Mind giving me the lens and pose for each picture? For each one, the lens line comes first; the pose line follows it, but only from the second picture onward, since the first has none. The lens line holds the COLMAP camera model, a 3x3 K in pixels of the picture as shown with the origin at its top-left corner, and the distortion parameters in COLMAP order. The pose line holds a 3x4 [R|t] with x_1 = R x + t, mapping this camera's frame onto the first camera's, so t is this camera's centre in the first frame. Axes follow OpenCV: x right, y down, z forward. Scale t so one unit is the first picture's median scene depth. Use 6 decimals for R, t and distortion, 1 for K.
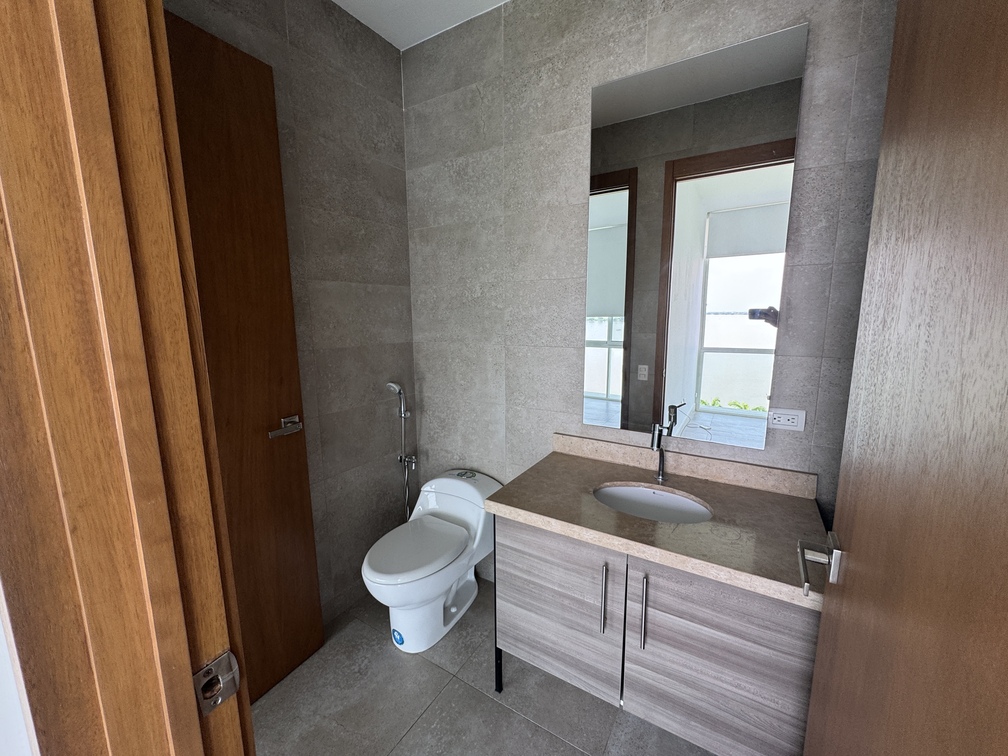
lens RADIAL K [[400.6, 0, 504.0], [0, 400.6, 378.0], [0, 0, 1]] dist [-0.001543, -0.000367]
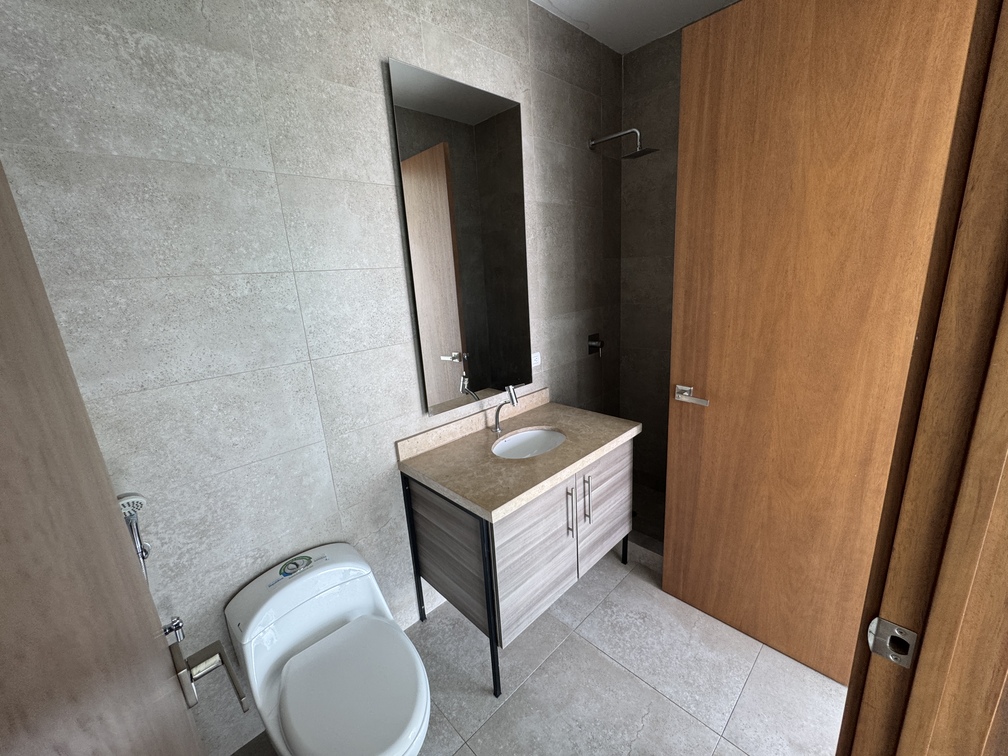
lens RADIAL K [[400.6, 0, 504.0], [0, 400.6, 378.0], [0, 0, 1]] dist [-0.001543, -0.000367]
pose [[0.254098, -0.249688, 0.934393, -0.644907], [0.214485, 0.956594, 0.197294, -0.131136], [-0.943096, 0.150281, 0.296623, 0.511495]]
